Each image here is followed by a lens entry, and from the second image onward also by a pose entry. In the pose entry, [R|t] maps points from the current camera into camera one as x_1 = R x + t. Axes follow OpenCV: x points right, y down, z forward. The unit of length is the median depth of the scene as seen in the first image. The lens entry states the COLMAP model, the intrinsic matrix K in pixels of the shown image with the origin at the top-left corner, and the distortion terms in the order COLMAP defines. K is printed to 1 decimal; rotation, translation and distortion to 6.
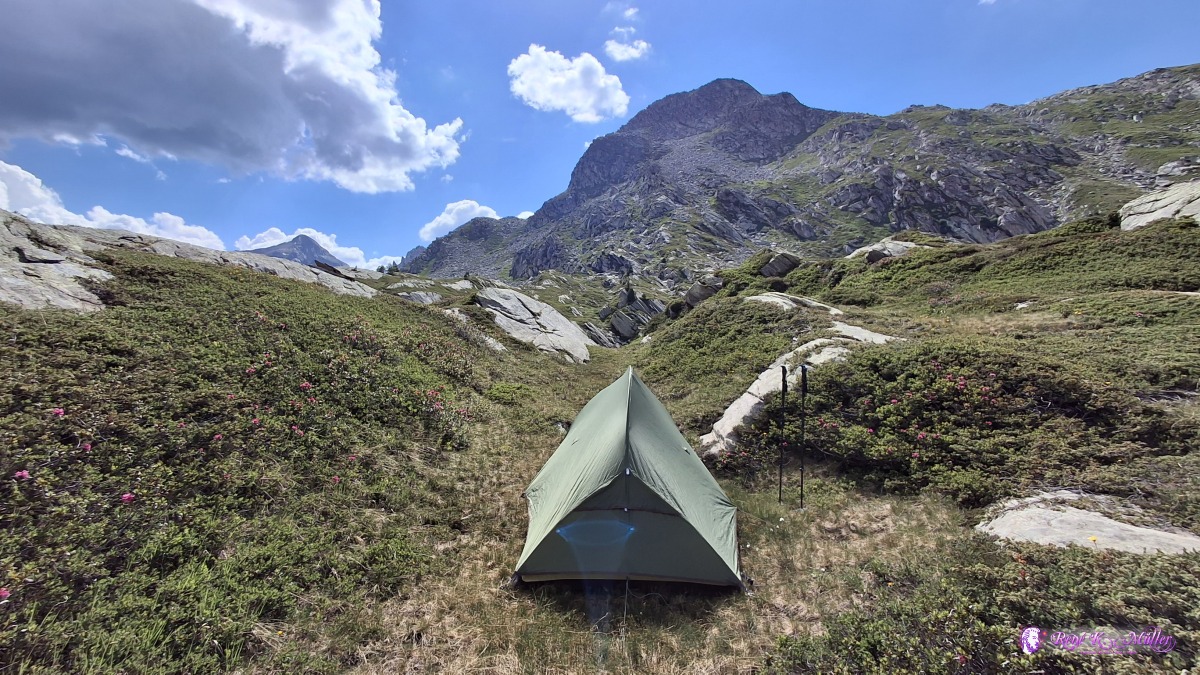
lens RADIAL K [[557.3, 0, 588.8], [0, 557.3, 322.2], [0, 0, 1]] dist [0.001832, 0.004251]
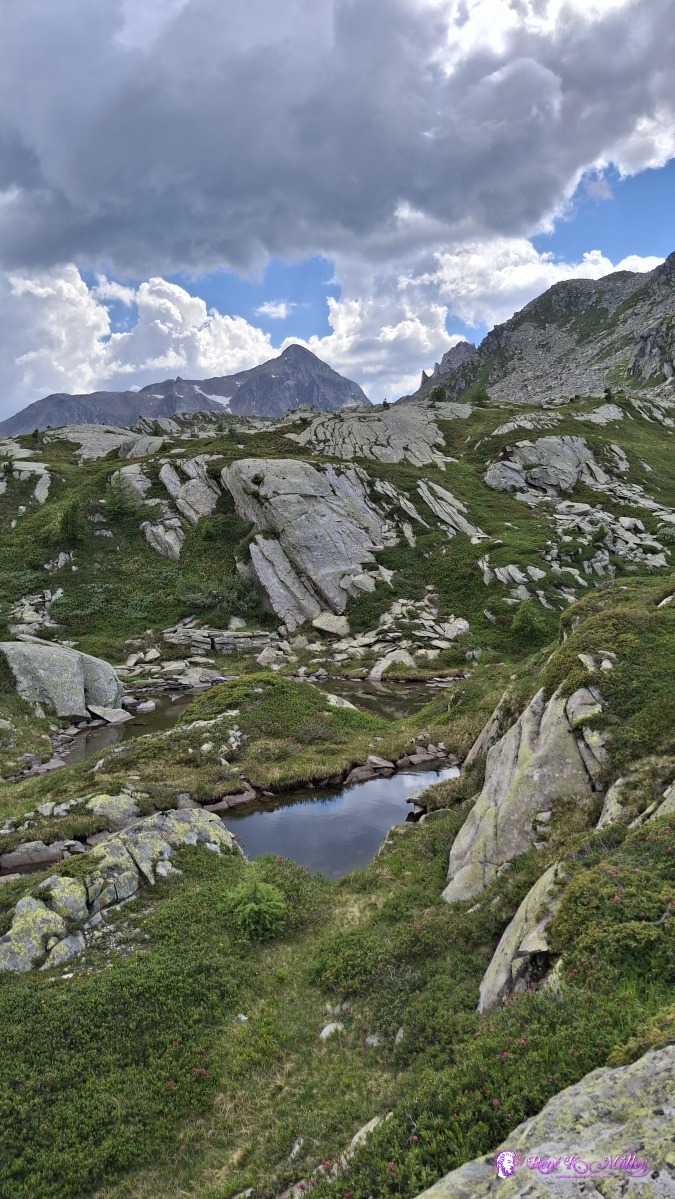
lens RADIAL K [[880.0, 0, 329.3], [0, 880.0, 586.5], [0, 0, 1]] dist [0.103020, -0.187536]
pose [[0.903350, 0.005604, -0.428868, -0.032630], [0.055077, 0.990120, 0.128949, -0.009059], [0.425353, -0.140107, 0.894117, 0.020921]]
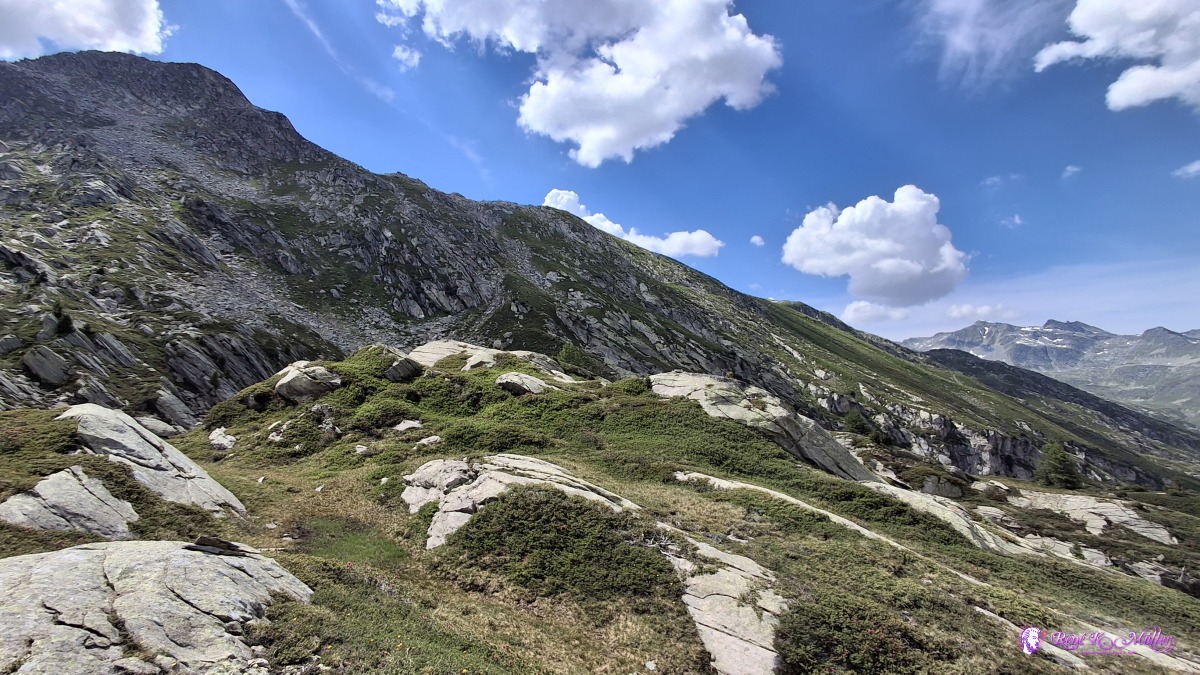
lens RADIAL K [[557.3, 0, 588.0], [0, 557.3, 328.2], [0, 0, 1]] dist [0.001832, 0.004251]
pose [[0.621755, 0.114544, 0.774790, -0.023442], [-0.072597, 0.993418, -0.088607, -0.010317], [-0.779840, -0.001156, 0.625978, 0.007783]]
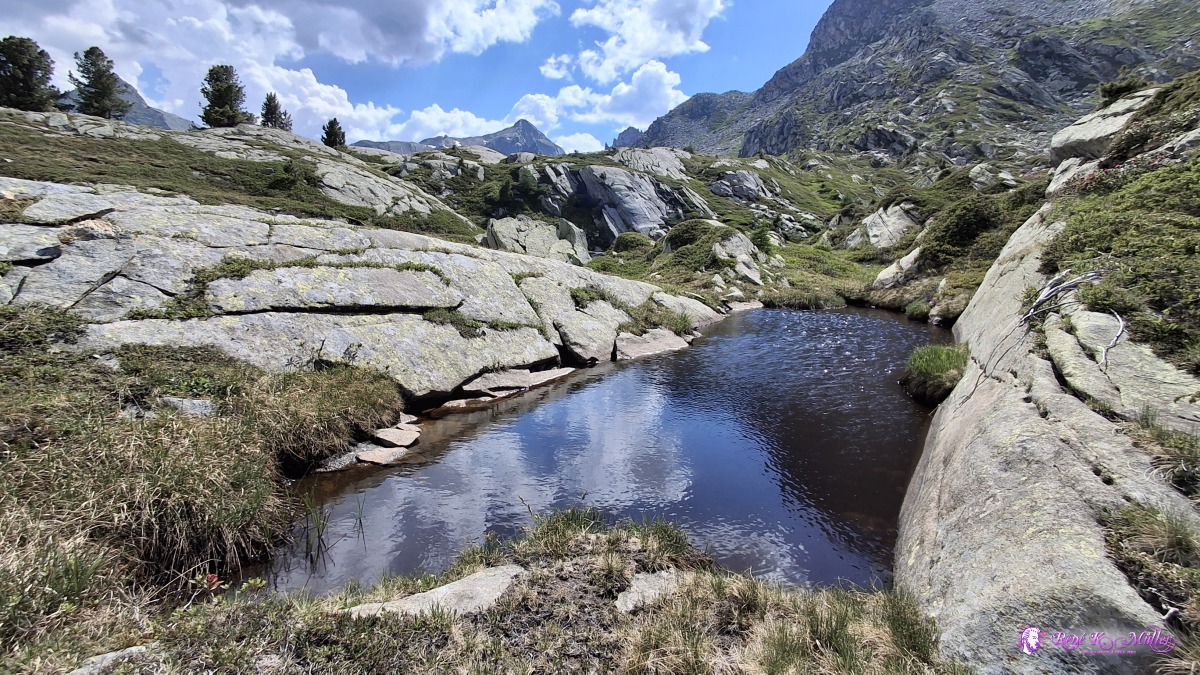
lens RADIAL K [[557.3, 0, 585.7], [0, 557.3, 326.8], [0, 0, 1]] dist [0.001832, 0.004251]
pose [[0.937626, 0.086630, -0.336680, -0.055615], [-0.014101, 0.977135, 0.212153, 0.004006], [0.347360, -0.194172, 0.917408, -0.033698]]
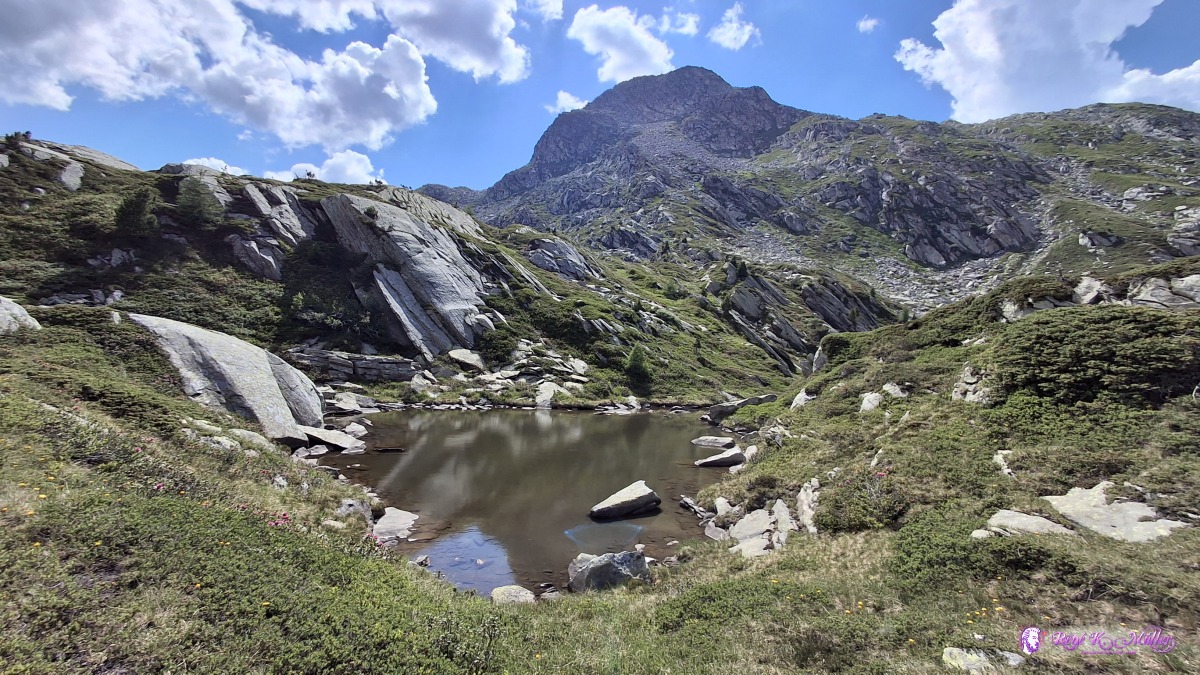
lens RADIAL K [[557.3, 0, 590.8], [0, 557.3, 321.9], [0, 0, 1]] dist [0.001832, 0.004251]
pose [[0.988598, 0.060324, 0.137964, -0.099952], [-0.064040, 0.997690, 0.022649, 0.010295], [-0.136279, -0.031226, 0.990178, 0.063712]]
